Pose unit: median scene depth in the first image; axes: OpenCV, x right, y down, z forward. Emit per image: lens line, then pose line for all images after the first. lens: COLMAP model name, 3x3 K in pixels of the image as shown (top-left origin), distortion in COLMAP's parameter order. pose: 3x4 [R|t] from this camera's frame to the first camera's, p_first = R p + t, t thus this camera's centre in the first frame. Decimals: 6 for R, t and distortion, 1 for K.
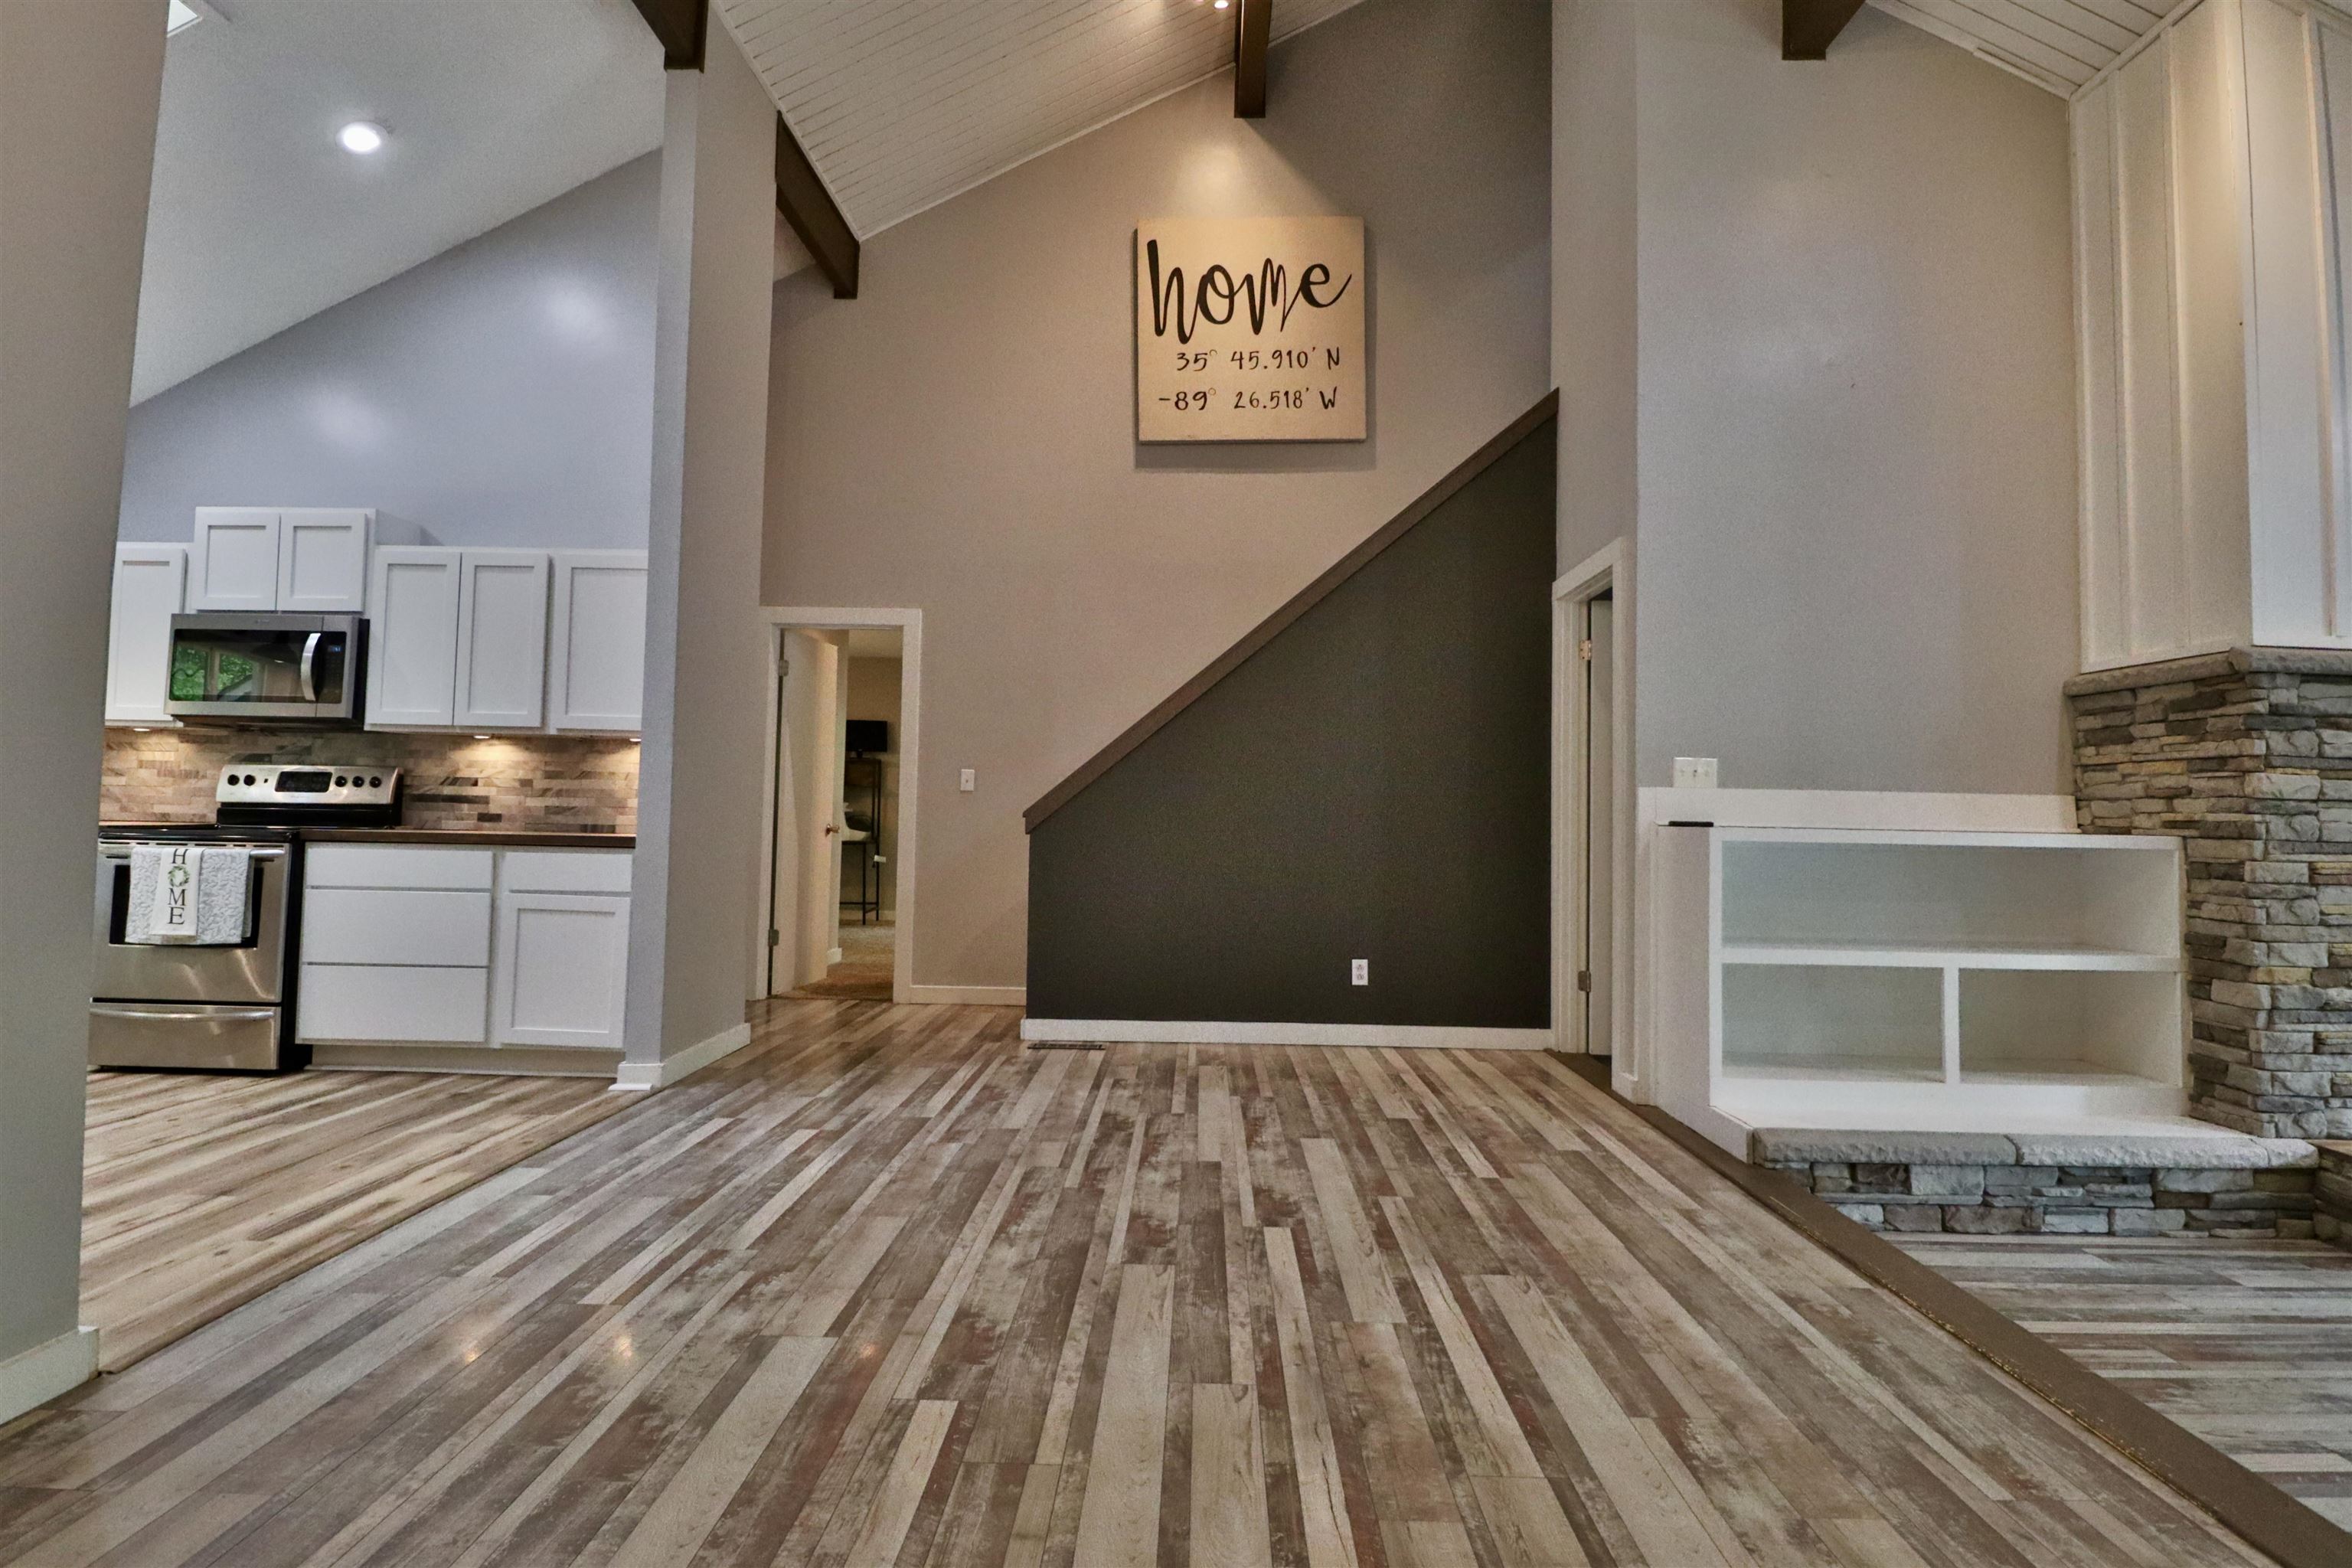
lens RADIAL K [[1232.5, 0, 1186.0], [0, 1232.5, 755.0], [0, 0, 1]] dist [-0.012592, -0.001293]
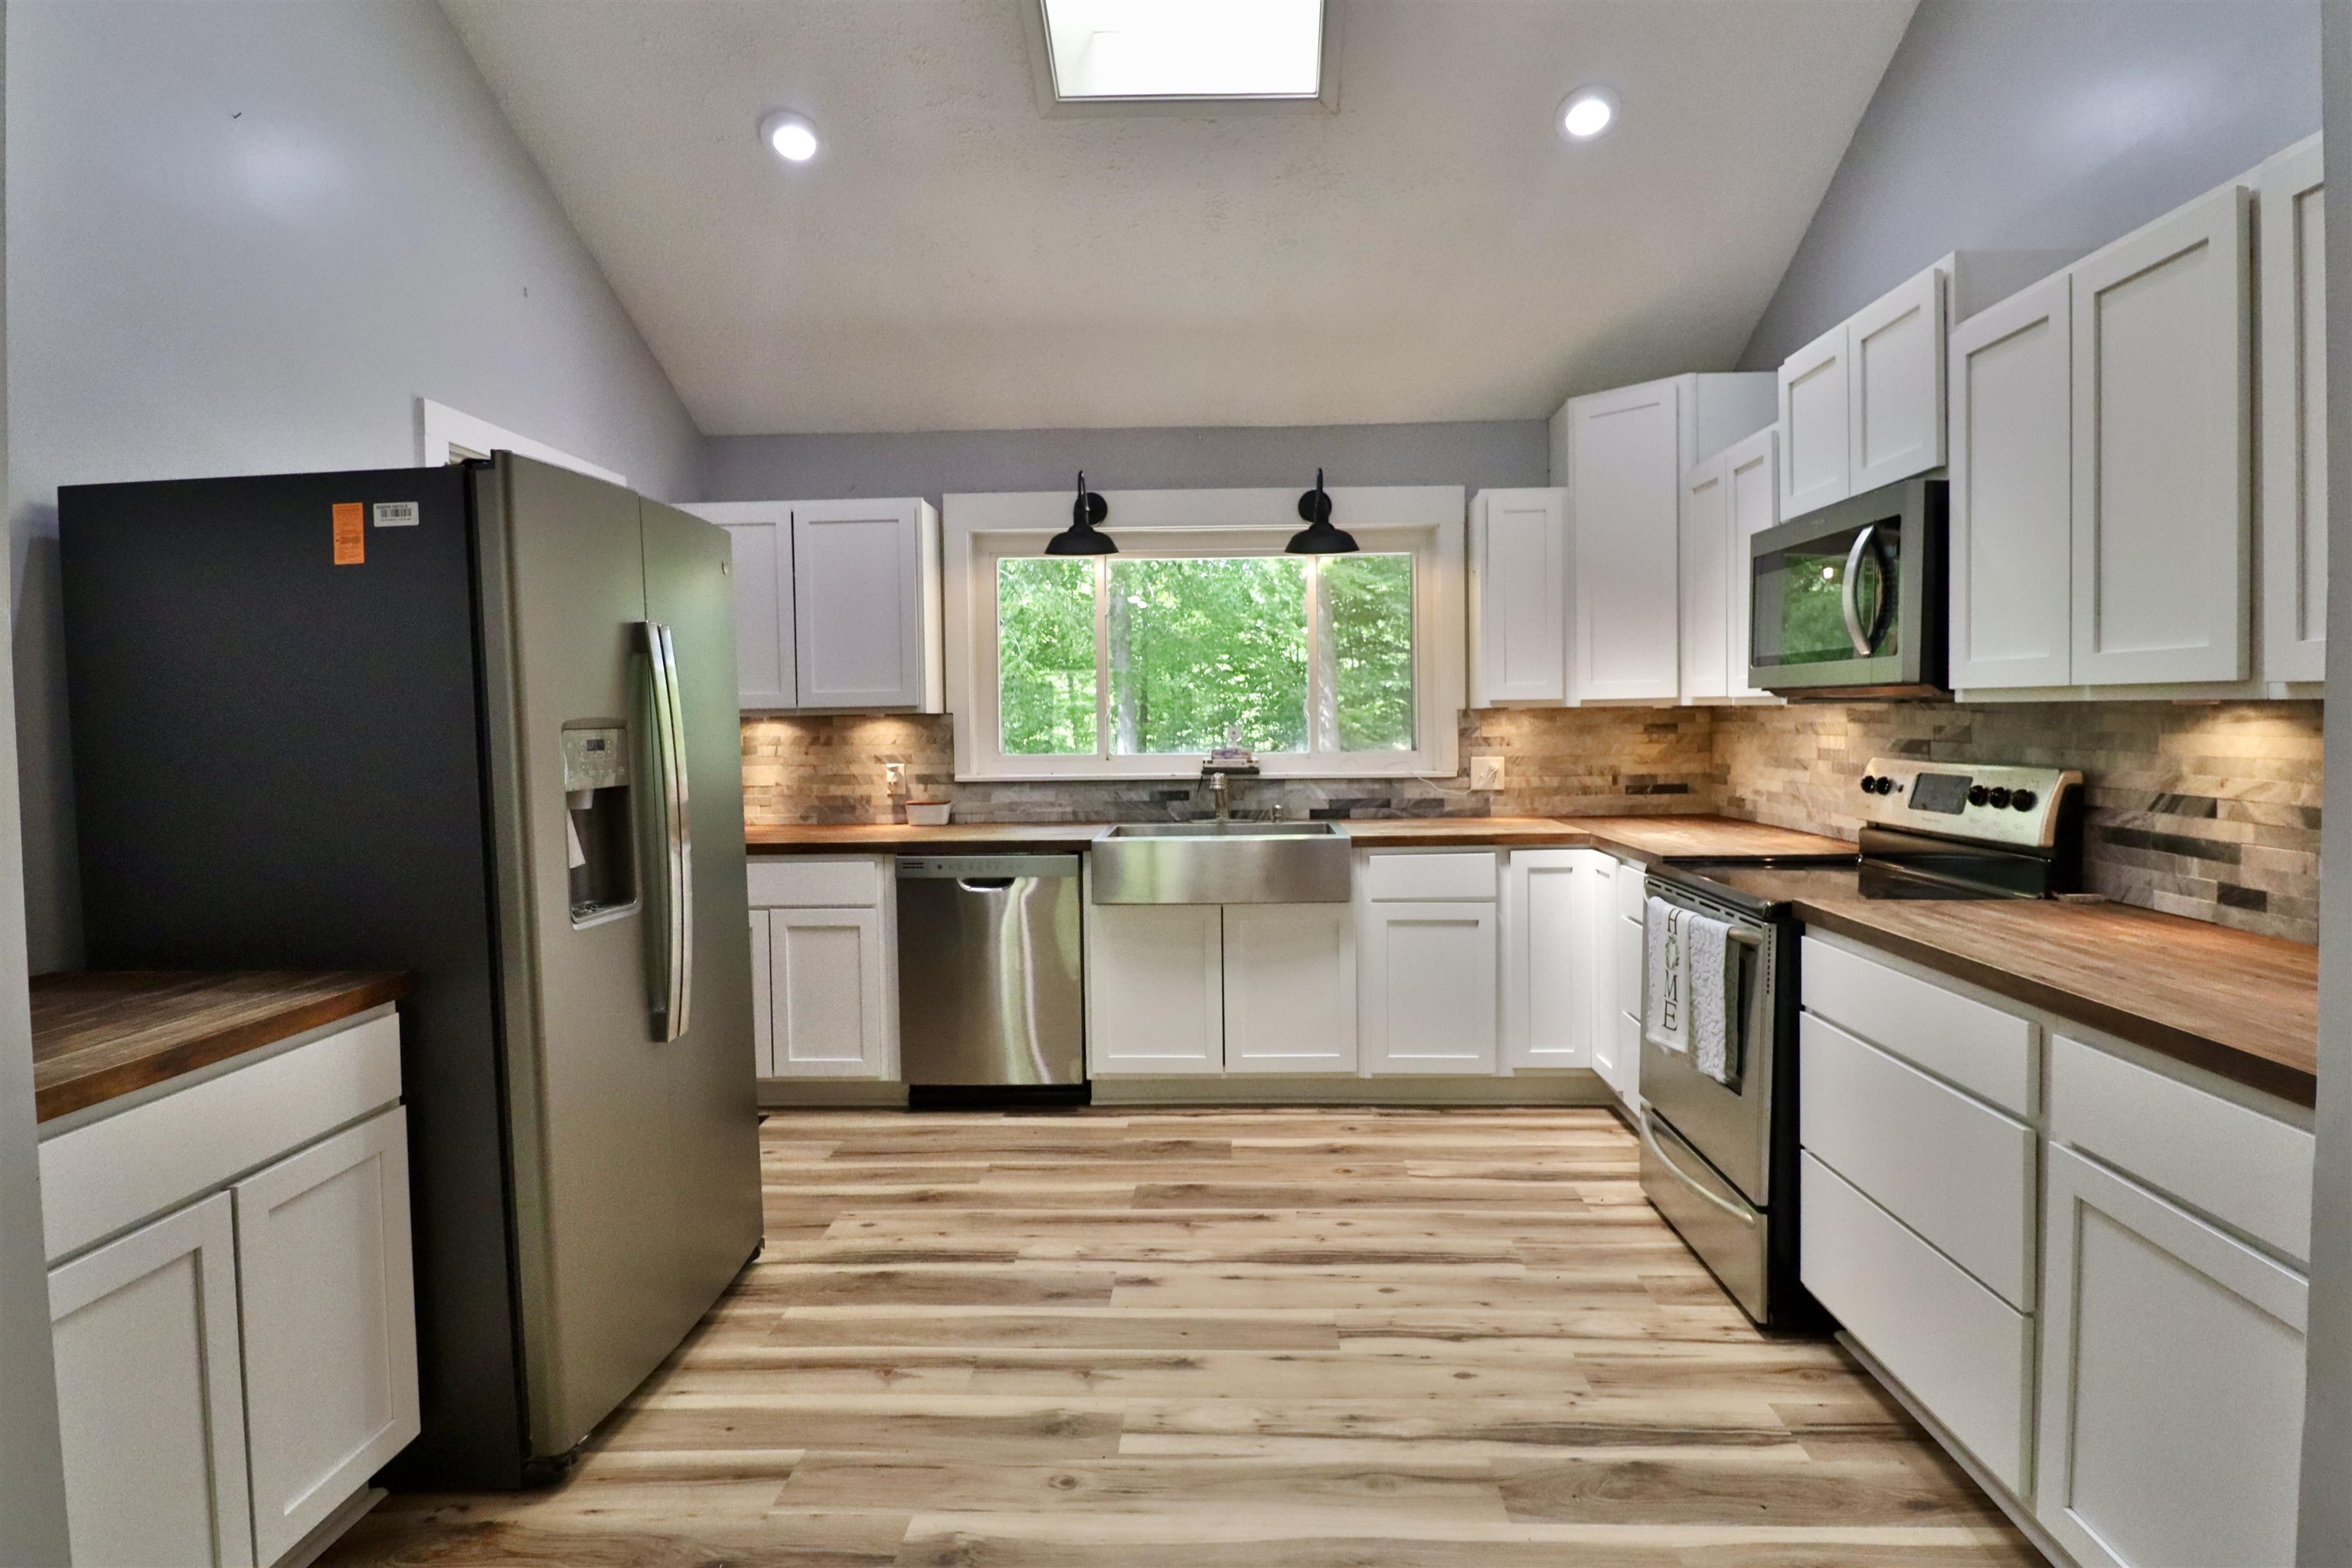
lens RADIAL K [[1232.5, 0, 1186.0], [0, 1232.5, 755.0], [0, 0, 1]] dist [-0.012592, -0.001293]
pose [[-0.013591, 0.014419, -0.999804, -0.168079], [0.064470, 0.997828, 0.013514, -0.026639], [0.997827, -0.064273, -0.014491, 0.709242]]
